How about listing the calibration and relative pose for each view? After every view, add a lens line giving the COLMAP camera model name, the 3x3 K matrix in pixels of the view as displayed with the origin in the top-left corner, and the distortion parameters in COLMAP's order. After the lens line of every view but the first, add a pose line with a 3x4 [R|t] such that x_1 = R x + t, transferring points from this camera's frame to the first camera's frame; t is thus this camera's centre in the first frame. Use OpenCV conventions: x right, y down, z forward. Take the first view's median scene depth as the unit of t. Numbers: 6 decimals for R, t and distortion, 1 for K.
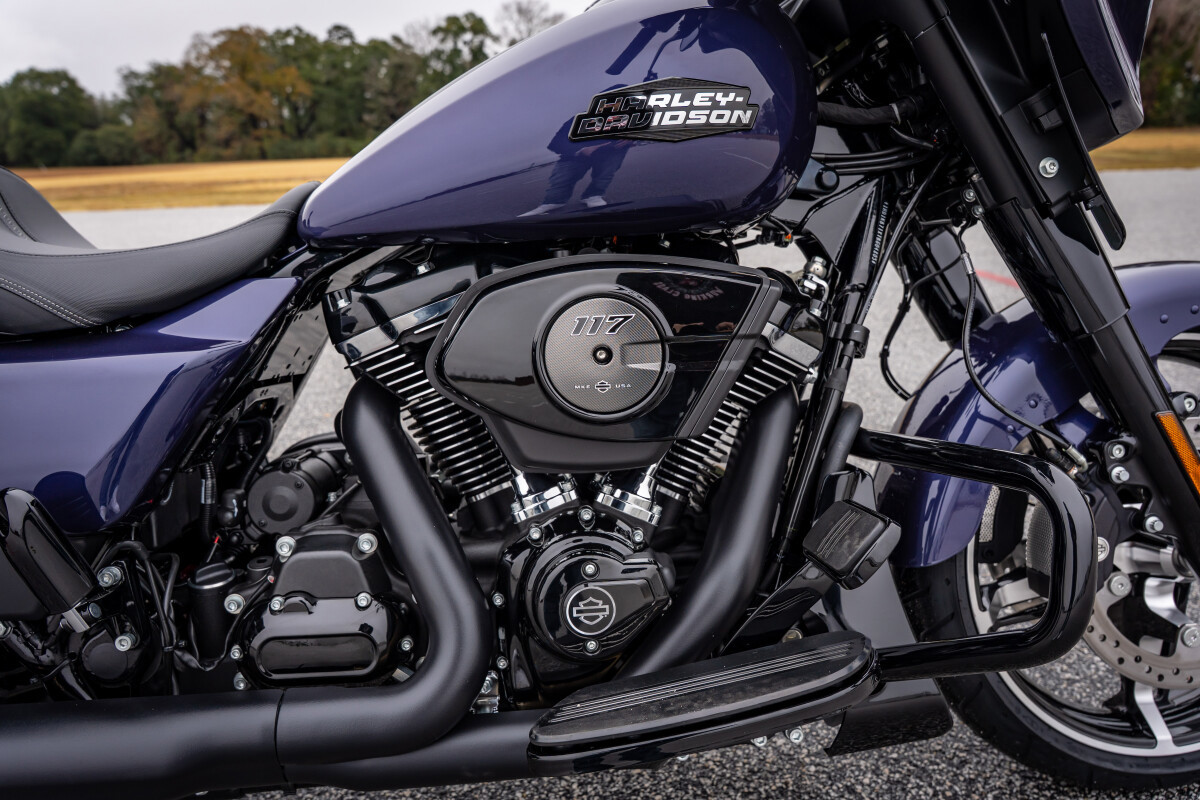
lens RADIAL K [[833.1, 0, 600.0], [0, 833.1, 400.0], [0, 0, 1]] dist [-0.002326, -0.002813]
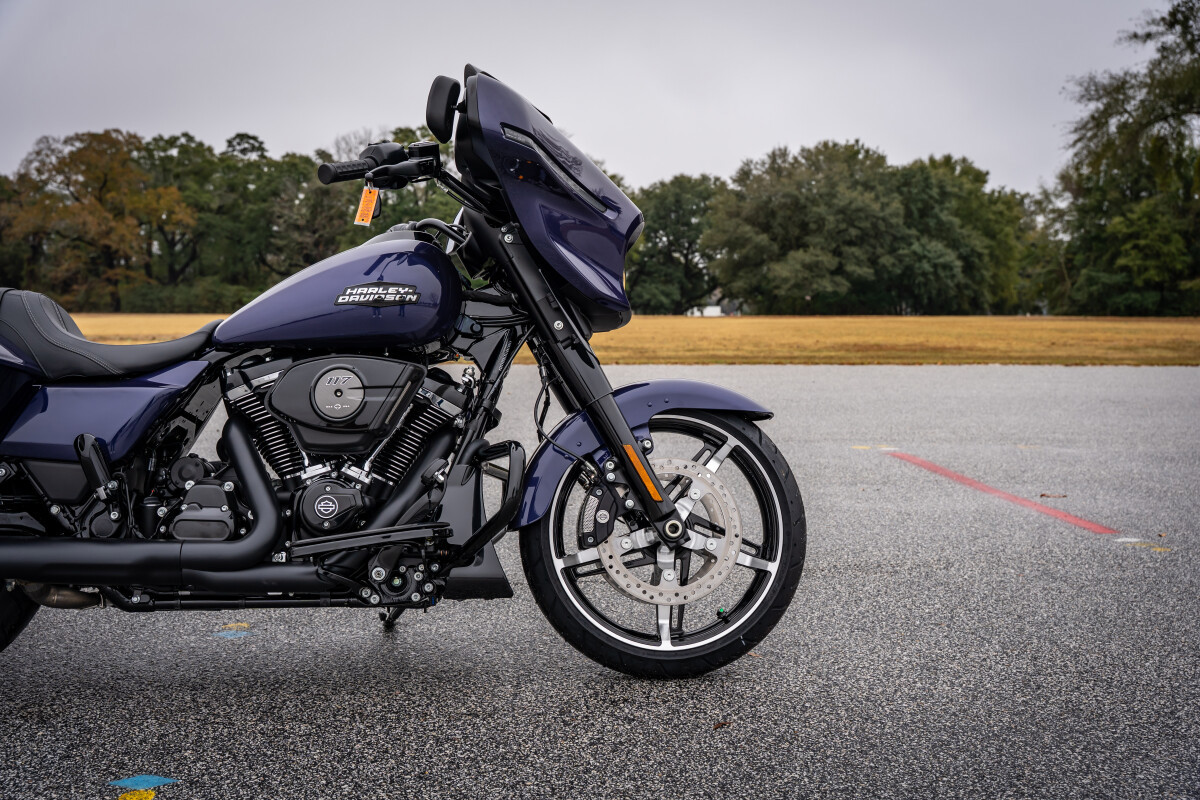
lens RADIAL K [[1268.9, 0, 600.0], [0, 1268.9, 400.0], [0, 0, 1]] dist [-0.005211, 0.006590]
pose [[0.999209, 0.039644, -0.003049, 0.637150], [-0.039319, 0.973791, -0.224022, 0.624992], [-0.005912, 0.223965, 0.974579, -2.105610]]
